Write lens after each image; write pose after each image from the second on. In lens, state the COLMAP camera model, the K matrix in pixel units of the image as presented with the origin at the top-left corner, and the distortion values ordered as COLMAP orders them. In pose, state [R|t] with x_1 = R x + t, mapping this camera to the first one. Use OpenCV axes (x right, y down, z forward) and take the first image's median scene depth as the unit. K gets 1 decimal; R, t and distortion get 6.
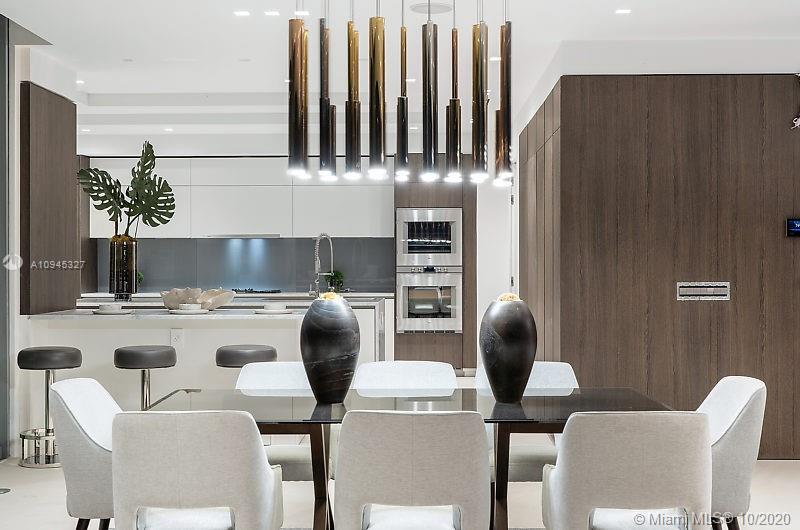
lens RADIAL K [[1112.9, 0, 400.0], [0, 1112.9, 265.0], [0, 0, 1]] dist [-0.006694, -0.016495]
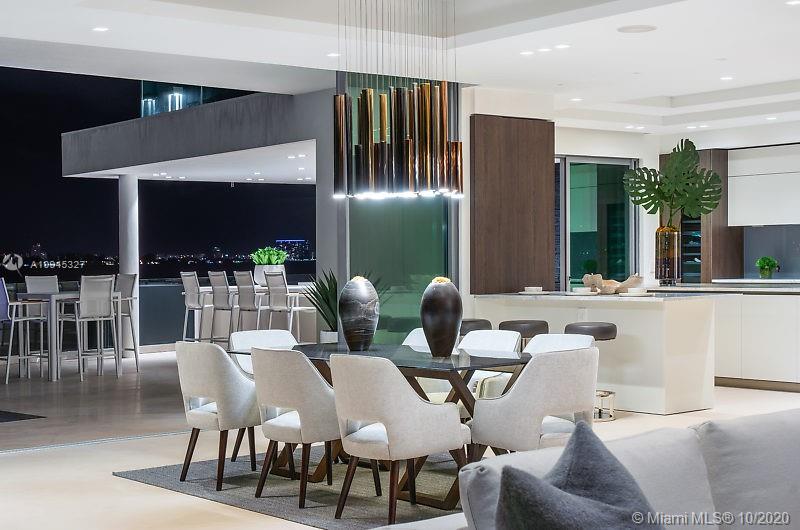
lens RADIAL K [[1268.7, 0, 400.0], [0, 1268.7, 265.0], [0, 0, 1]] dist [-0.003455, -0.007965]
pose [[0.654493, -0.006144, -0.756043, 0.527847], [0.015587, 0.999864, 0.005367, 0.000648], [0.755907, -0.015297, 0.654500, -0.020827]]
